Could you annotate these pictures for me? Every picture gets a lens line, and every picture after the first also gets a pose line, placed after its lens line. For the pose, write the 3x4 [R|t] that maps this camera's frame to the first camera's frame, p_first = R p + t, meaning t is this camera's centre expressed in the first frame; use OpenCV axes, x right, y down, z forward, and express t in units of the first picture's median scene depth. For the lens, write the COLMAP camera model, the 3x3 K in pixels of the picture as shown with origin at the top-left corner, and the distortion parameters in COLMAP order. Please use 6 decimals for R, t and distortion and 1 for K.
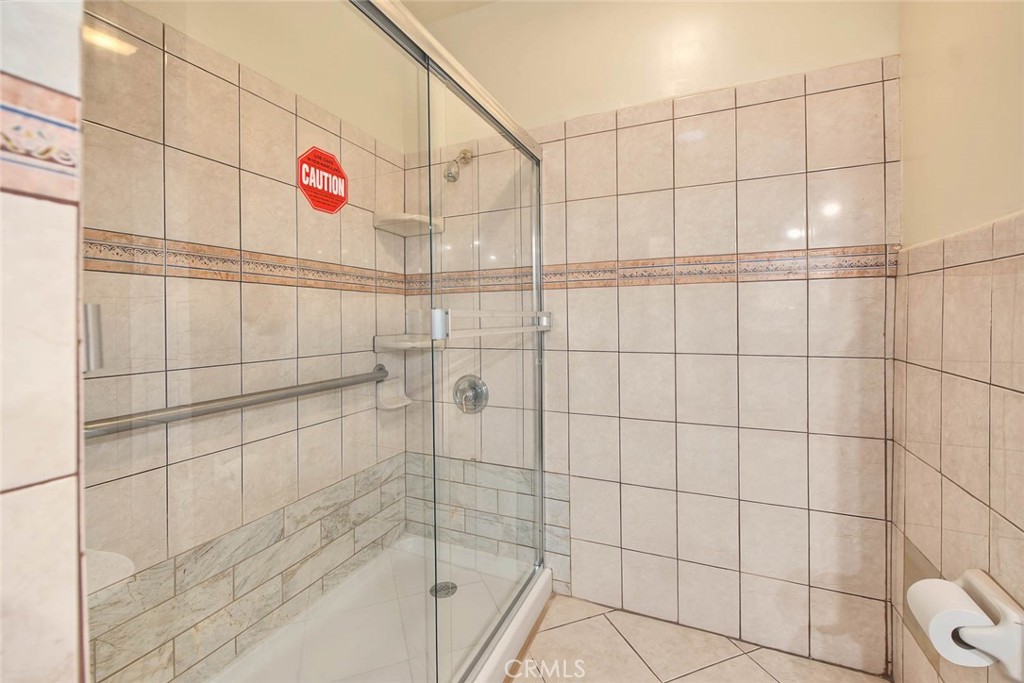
lens RADIAL K [[431.0, 0, 509.3], [0, 431.0, 319.5], [0, 0, 1]] dist [0.001427, -0.003160]
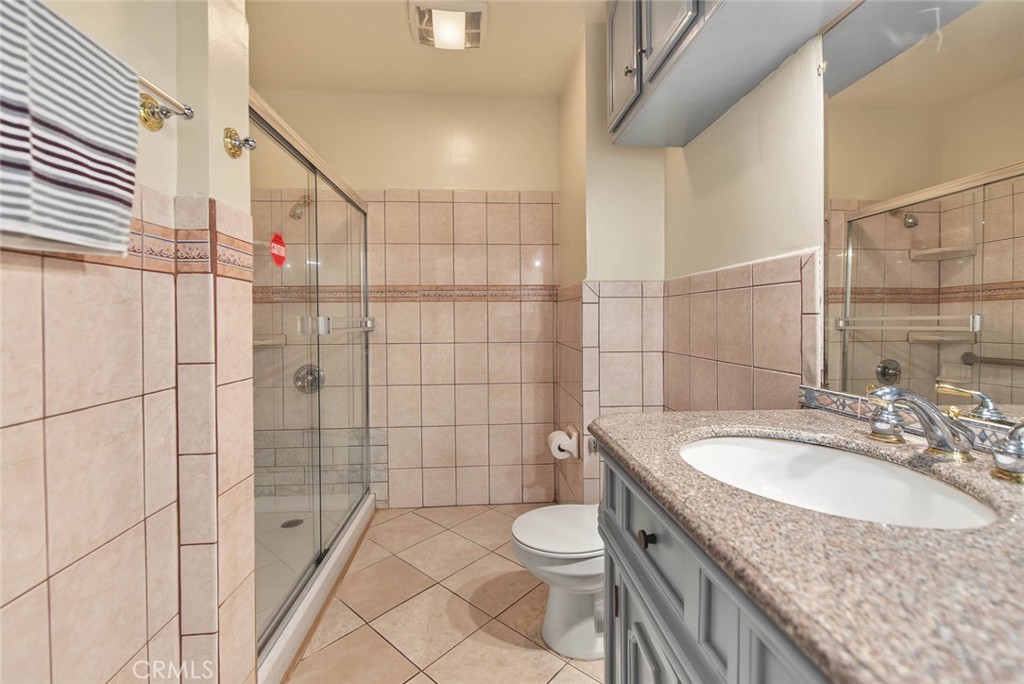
lens RADIAL K [[431.0, 0, 512.2], [0, 431.0, 323.4], [0, 0, 1]] dist [0.001427, -0.003160]
pose [[0.877735, -0.002990, 0.479137, -0.195437], [0.000927, 0.999989, 0.004542, -0.003940], [-0.479146, -0.003542, 0.877728, -0.512928]]
